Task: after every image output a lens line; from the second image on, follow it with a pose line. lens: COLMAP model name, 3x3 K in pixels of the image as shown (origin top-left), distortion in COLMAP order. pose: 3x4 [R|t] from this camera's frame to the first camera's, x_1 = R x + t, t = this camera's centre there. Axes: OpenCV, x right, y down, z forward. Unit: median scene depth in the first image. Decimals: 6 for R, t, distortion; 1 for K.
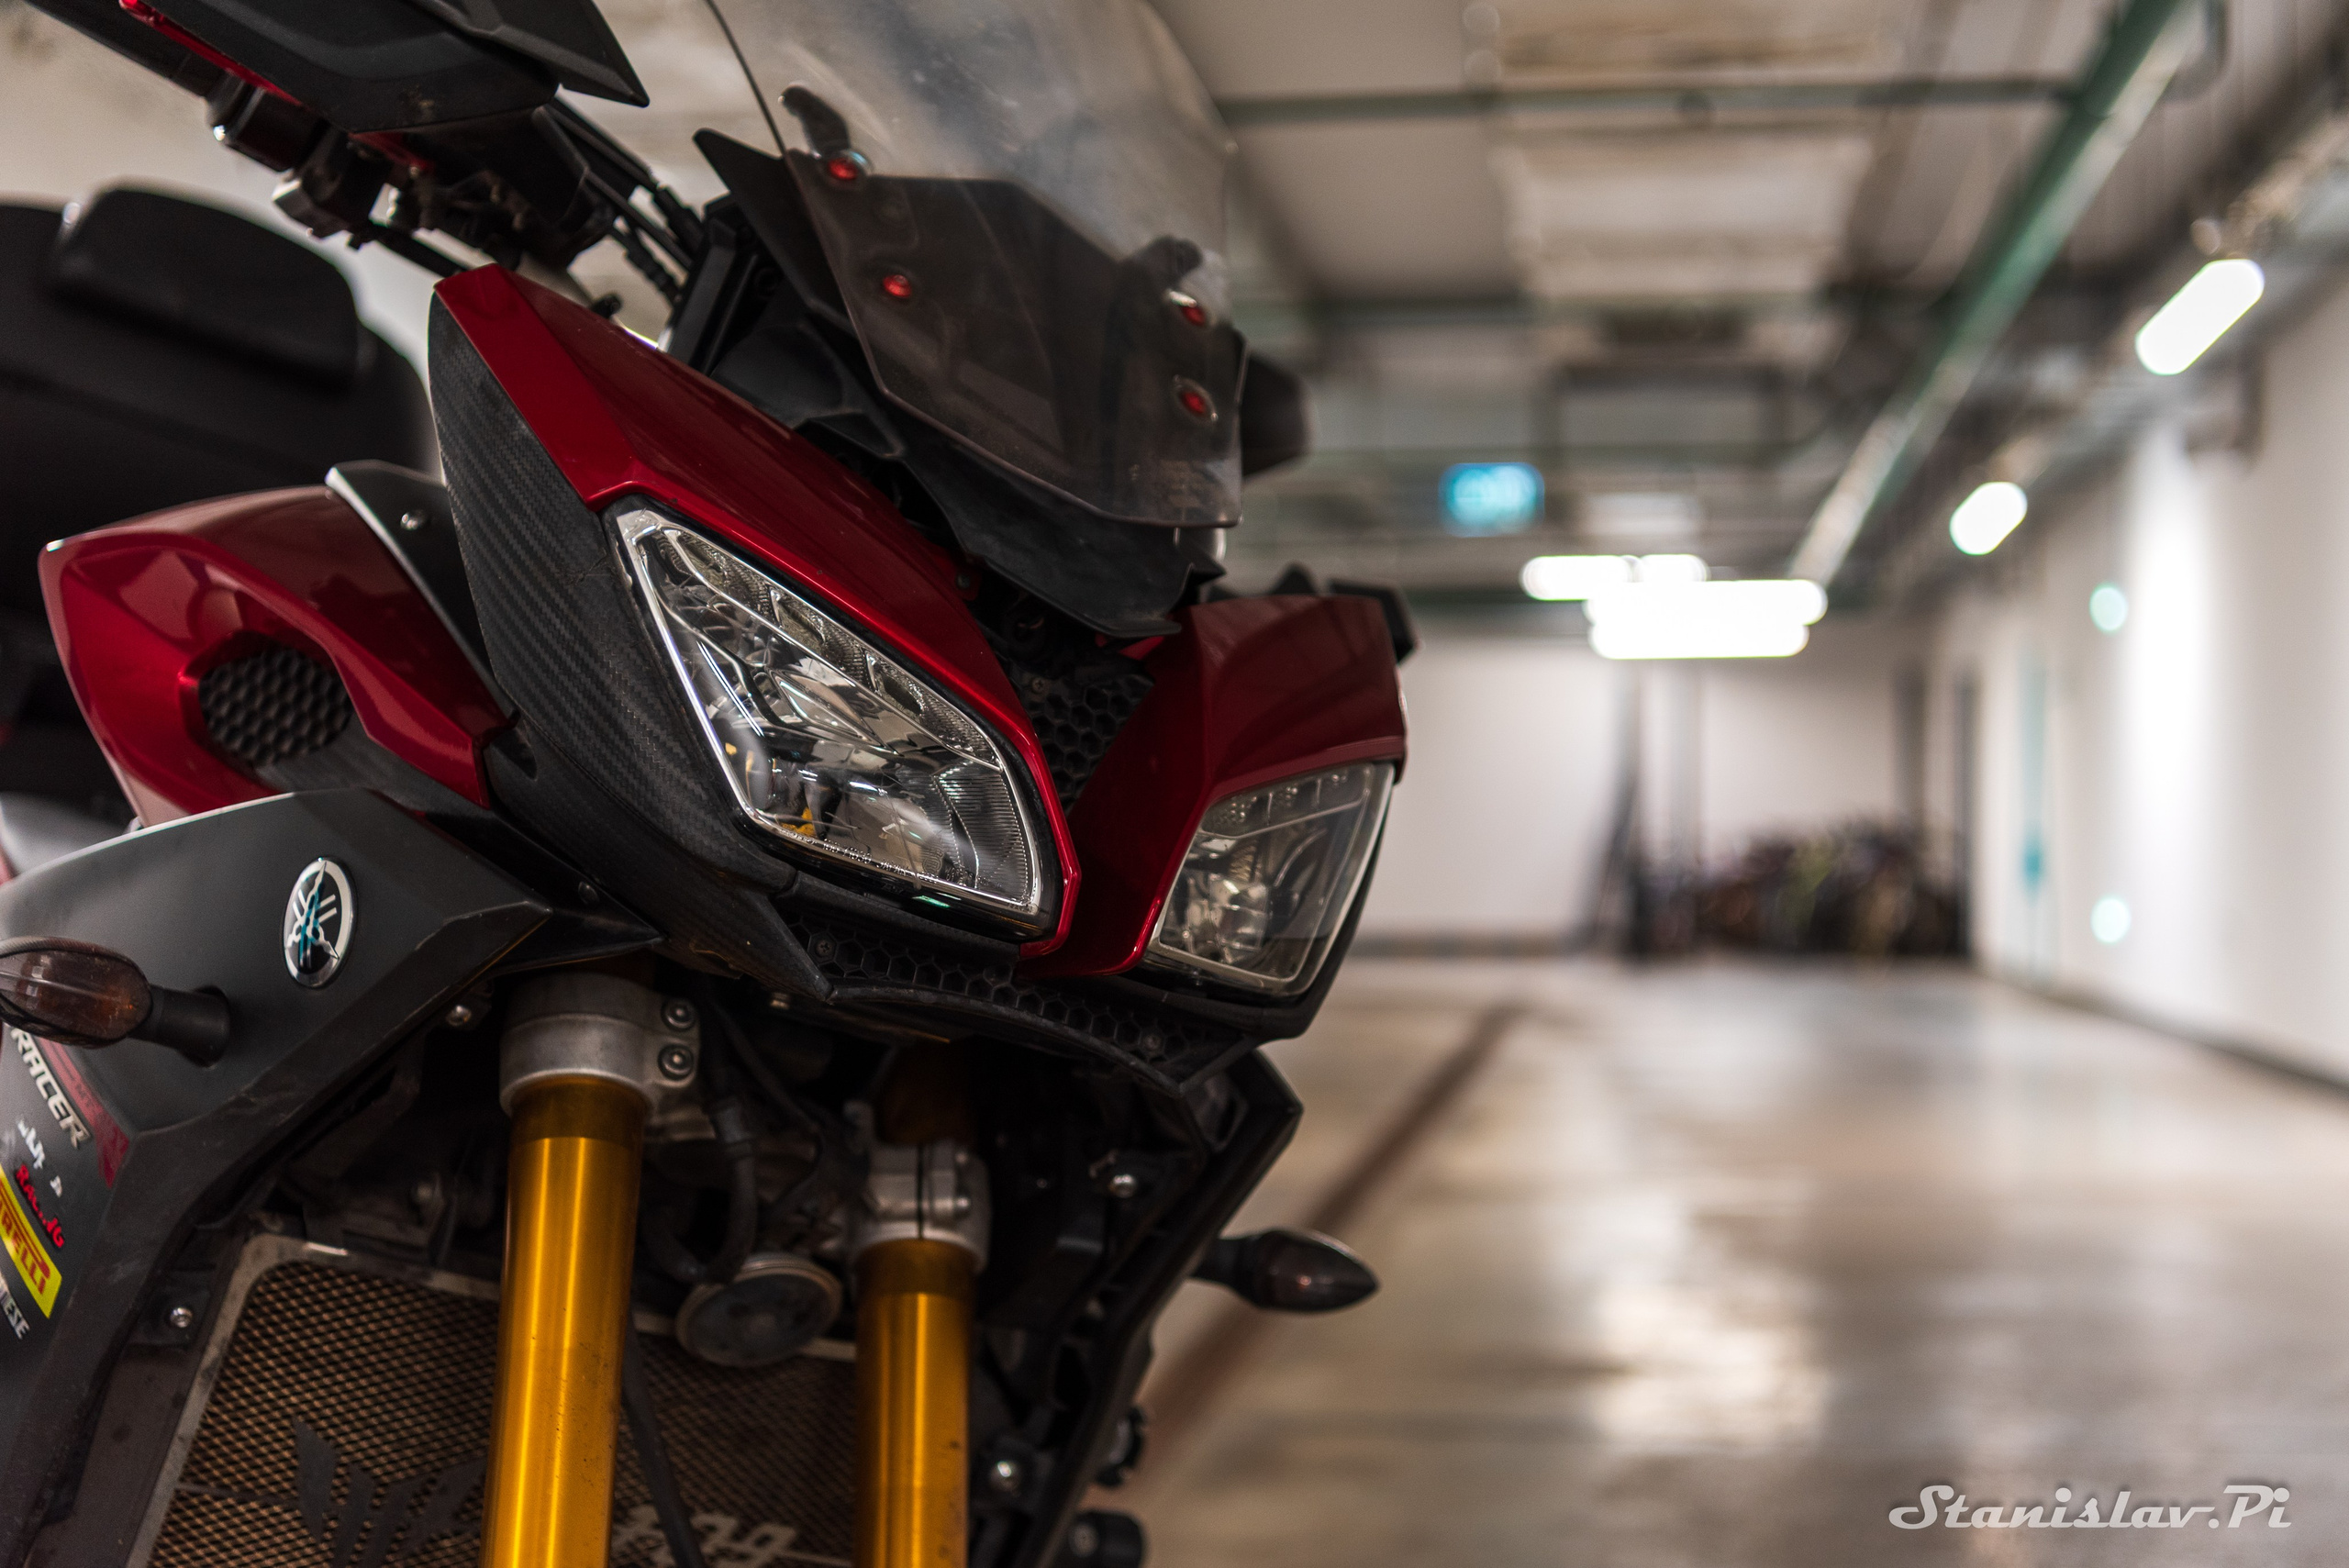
lens RADIAL K [[3416.6, 0, 1221.7], [0, 3416.6, 828.4], [0, 0, 1]] dist [0.008412, 0.073071]
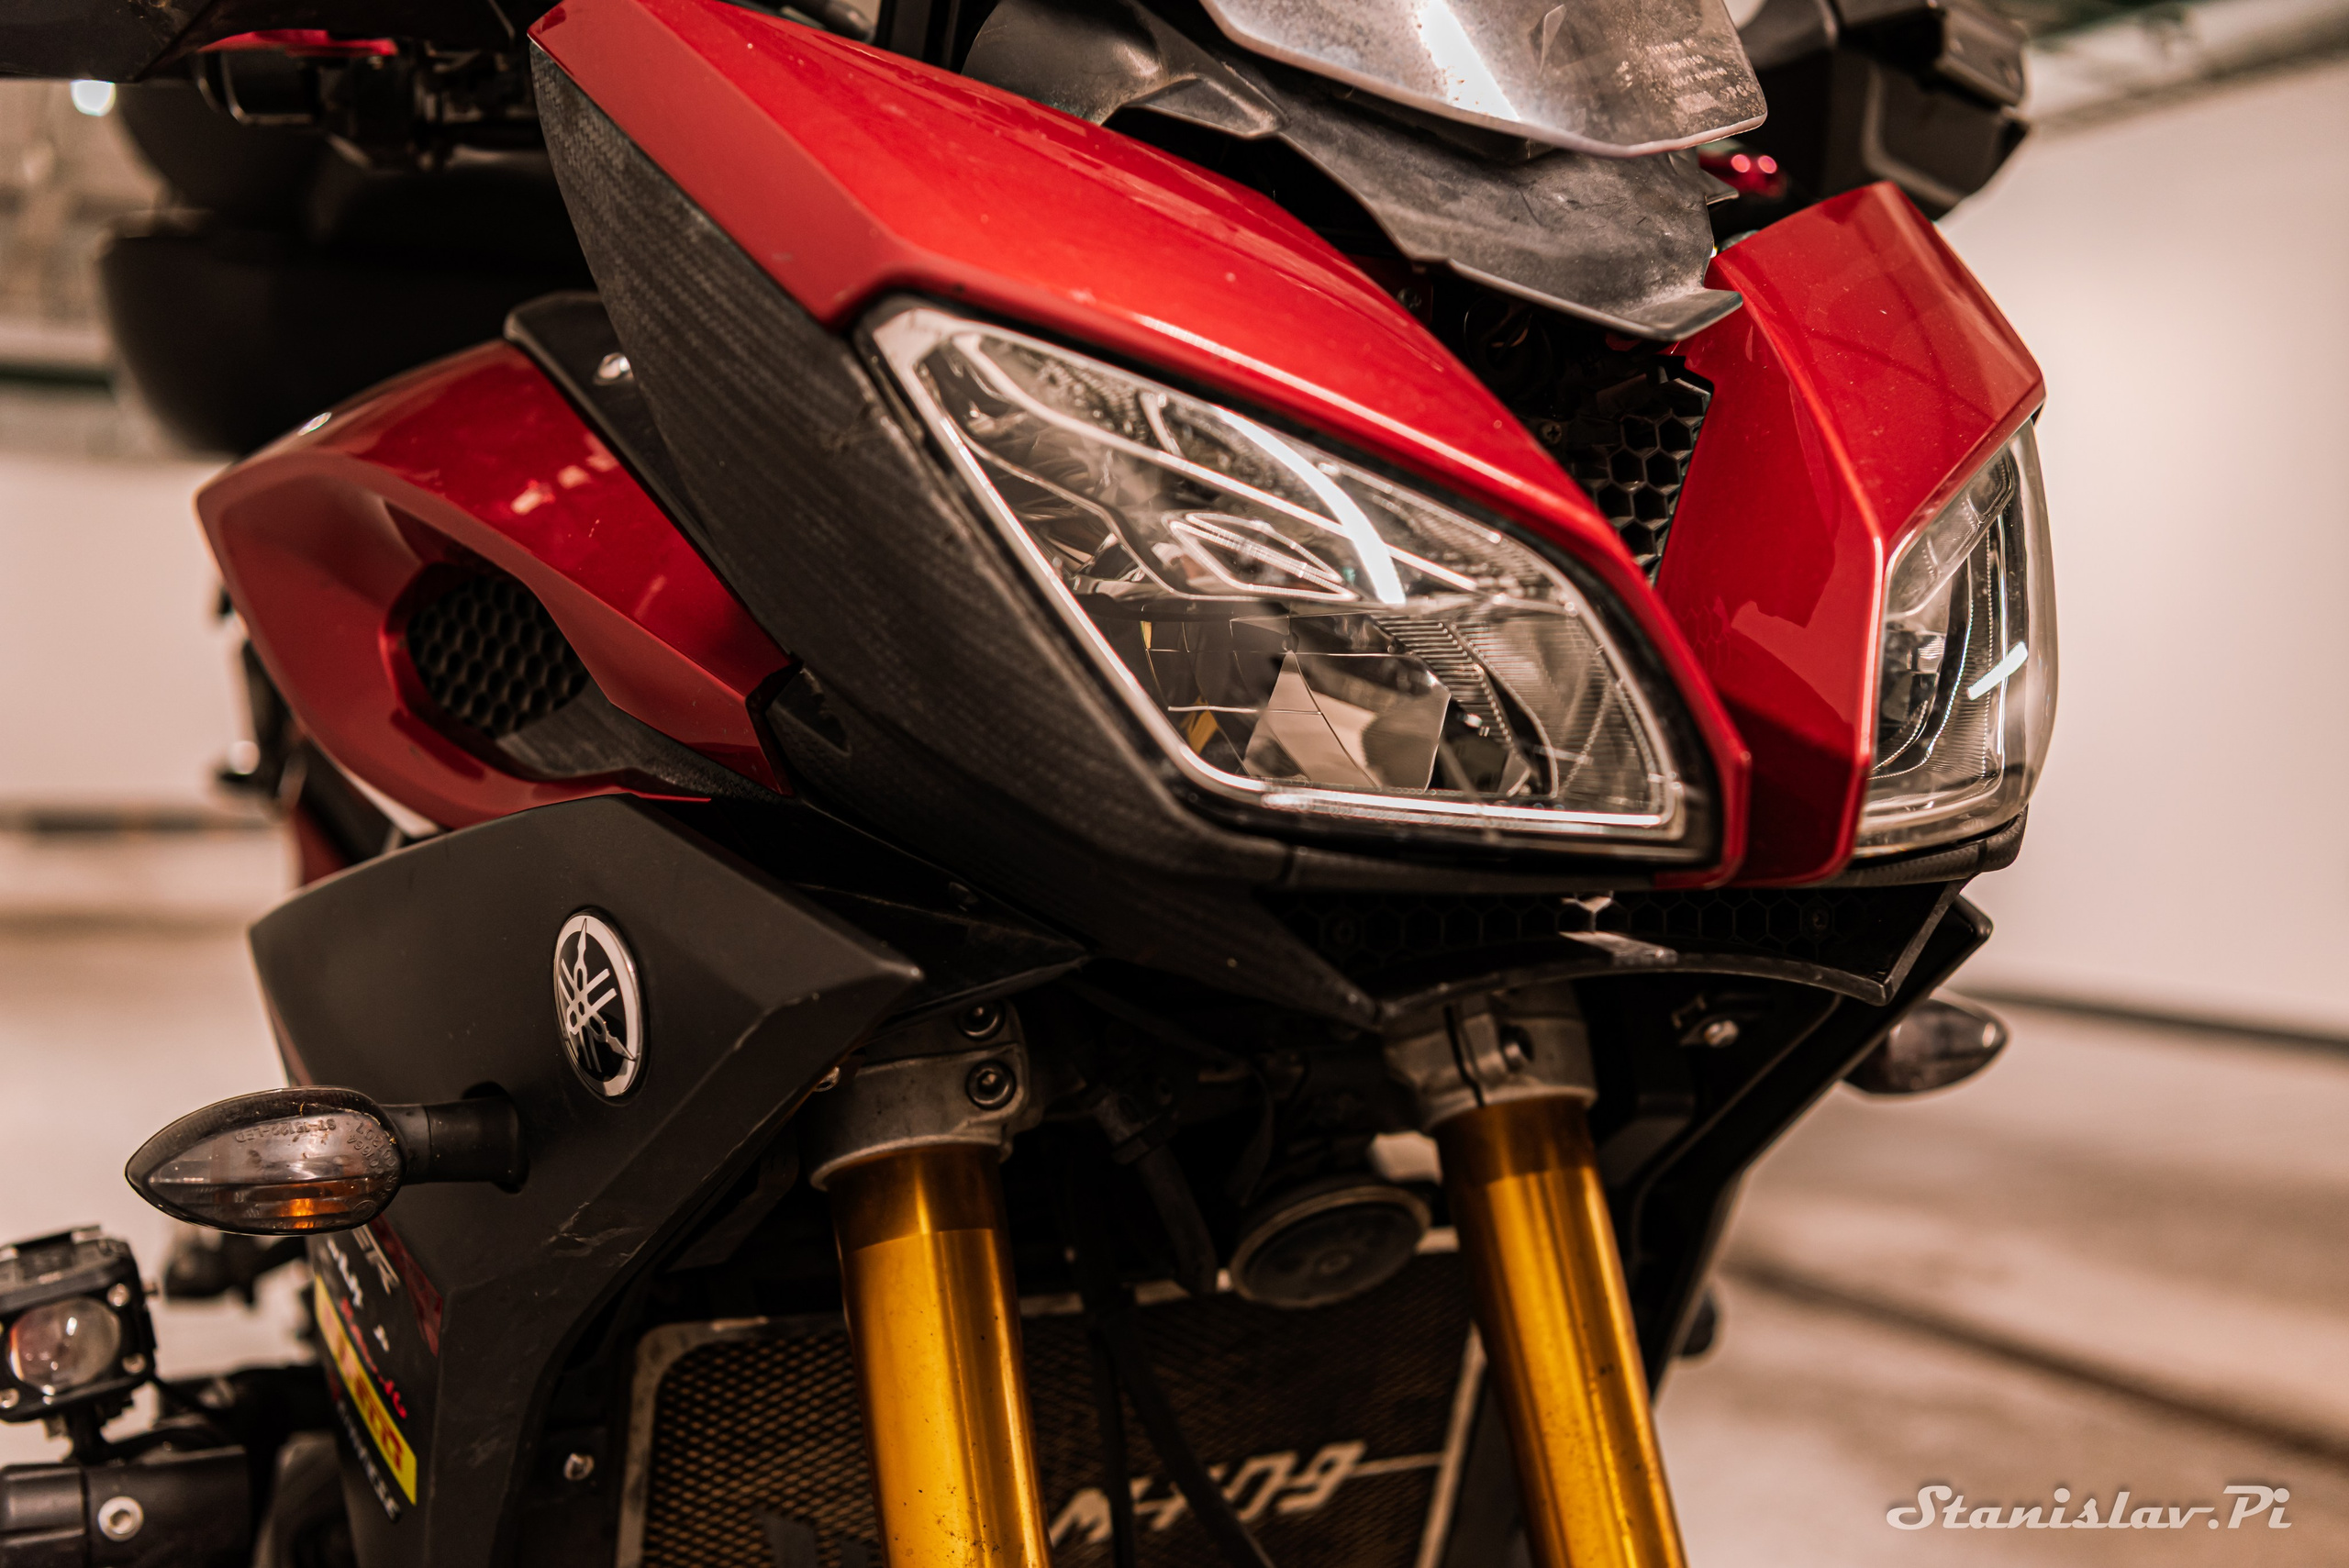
lens RADIAL K [[2422.1, 0, 1176.7], [0, 2422.1, 821.1], [0, 0, 1]] dist [-0.018683, 0.017210]
pose [[0.974559, -0.196538, -0.107735, -0.082176], [0.212952, 0.961869, 0.171635, -0.061065], [0.069894, -0.190211, 0.979252, 0.489045]]
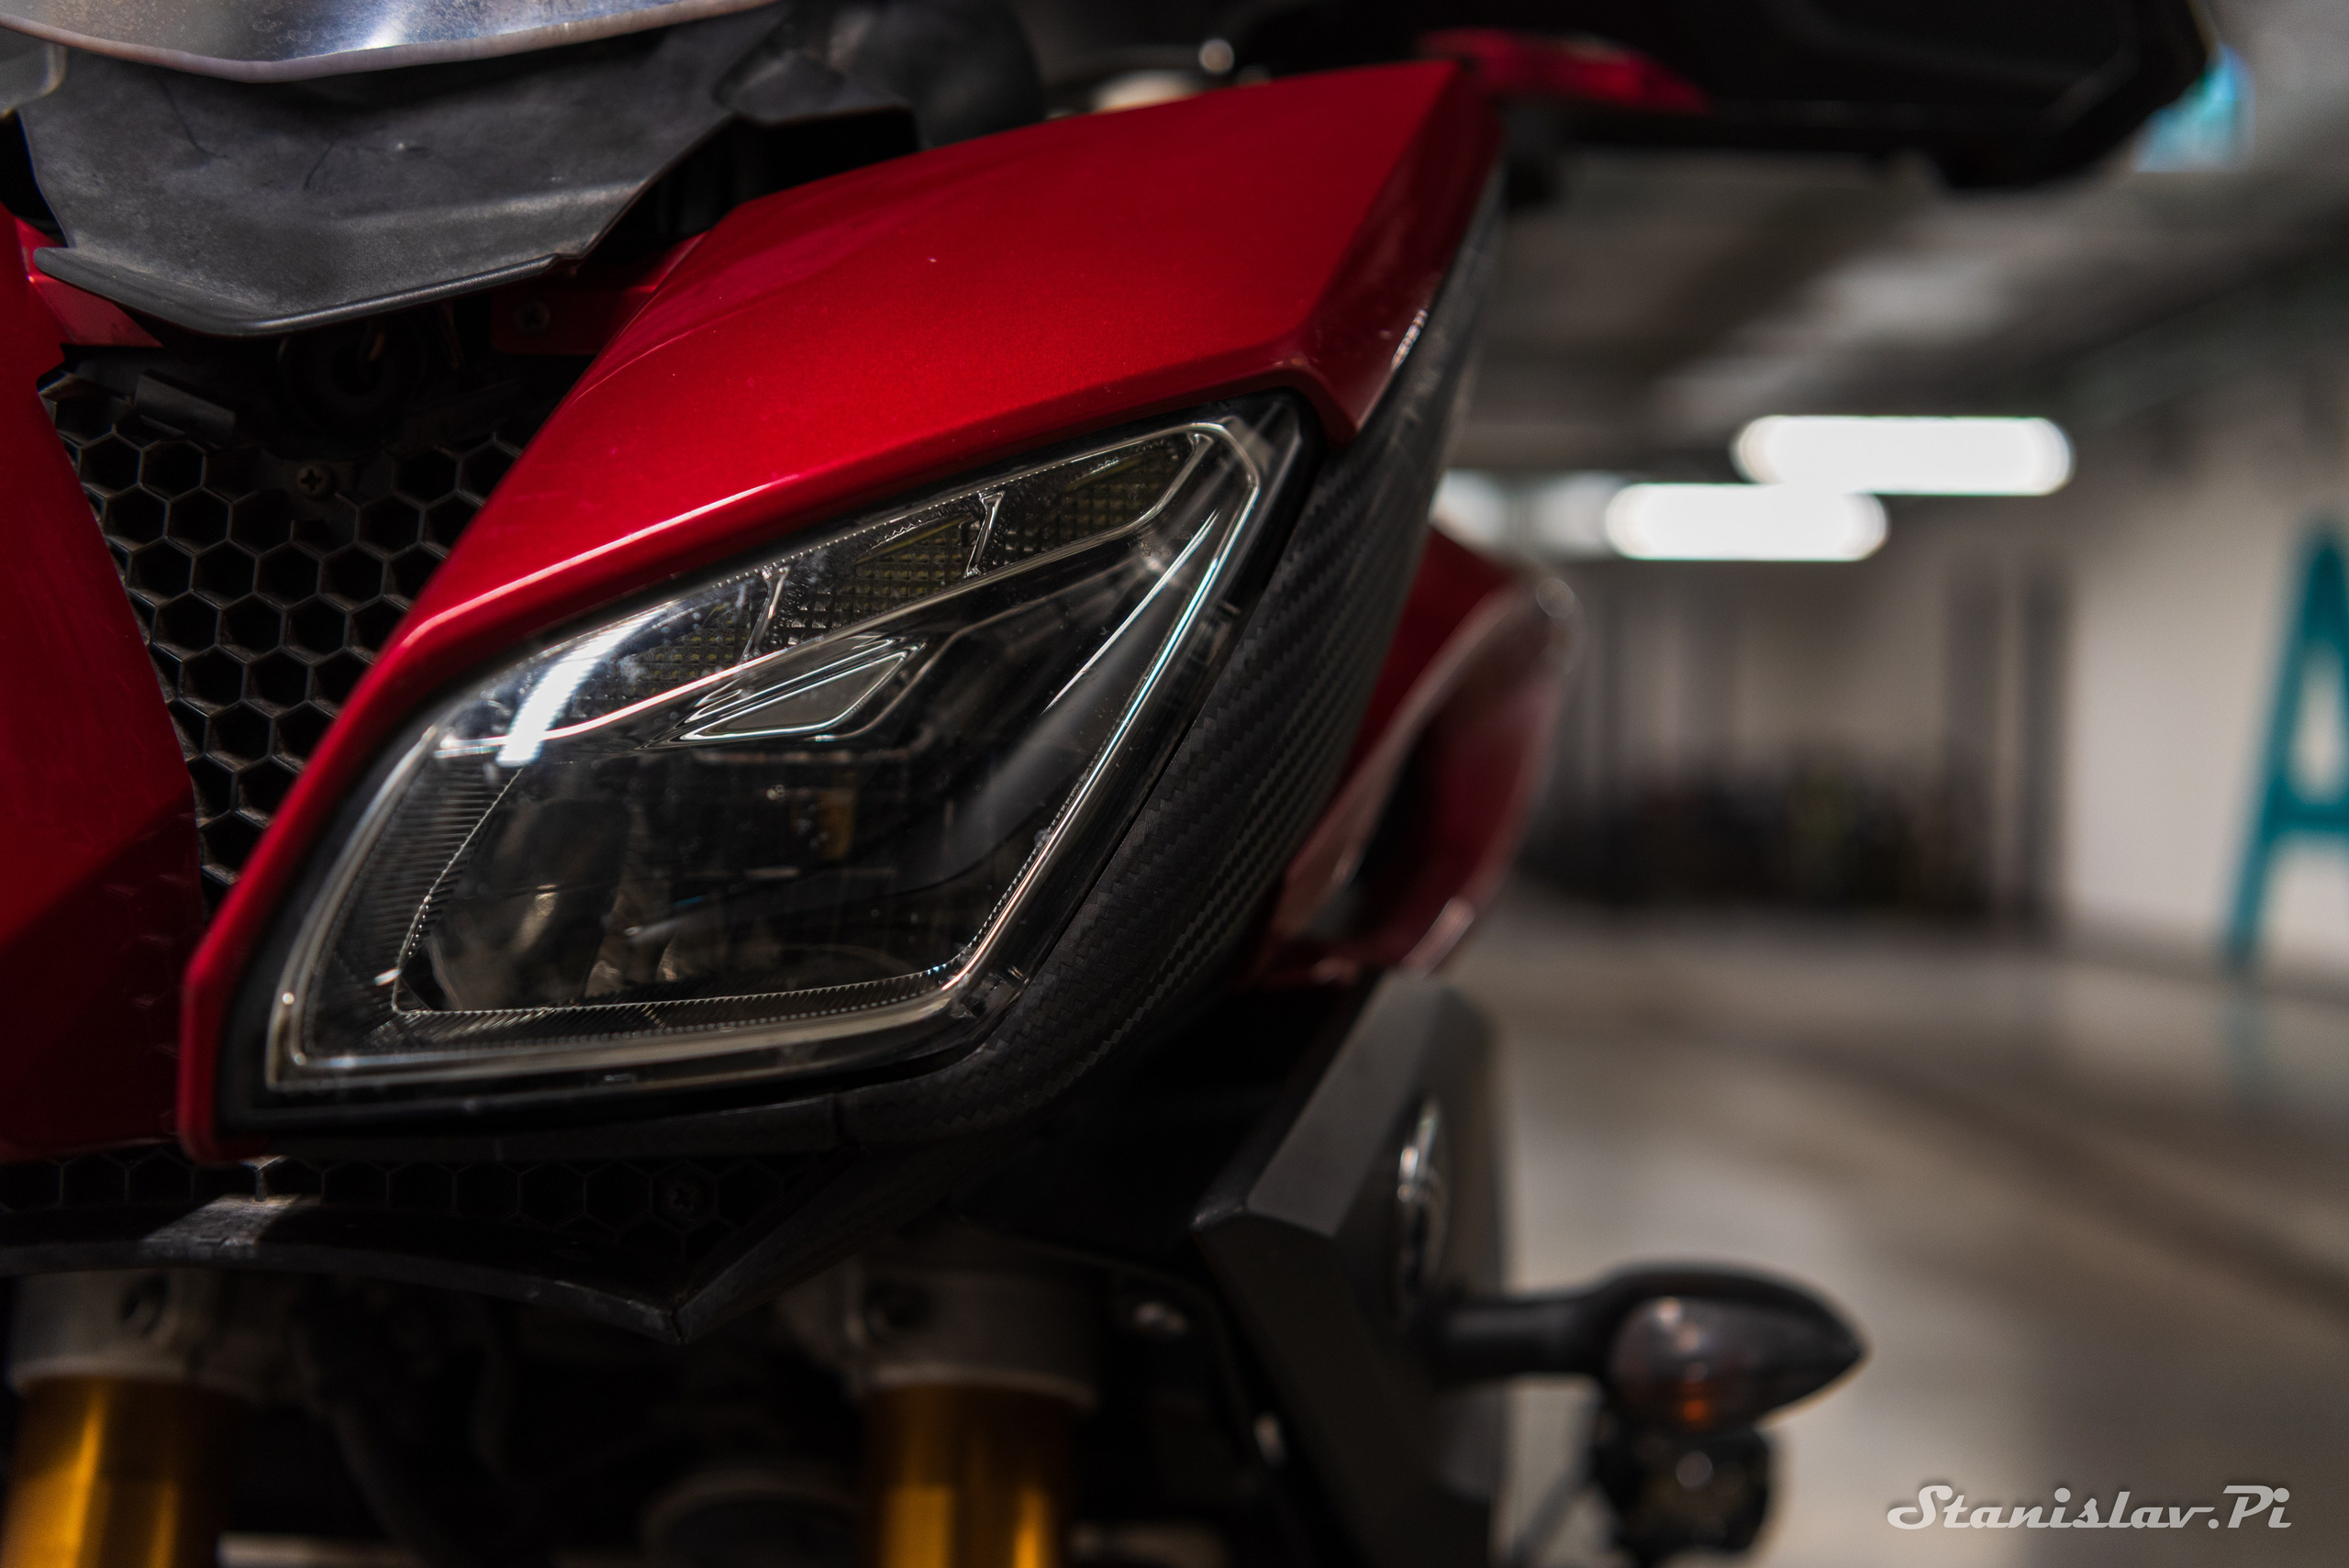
lens RADIAL K [[2477.5, 0, 1171.2], [0, 2477.5, 827.3], [0, 0, 1]] dist [-0.011686, 0.006432]
pose [[0.826928, -0.190983, -0.528881, 0.195403], [0.246271, 0.968558, 0.035301, 0.018758], [0.505510, -0.159439, 0.847962, 0.712904]]
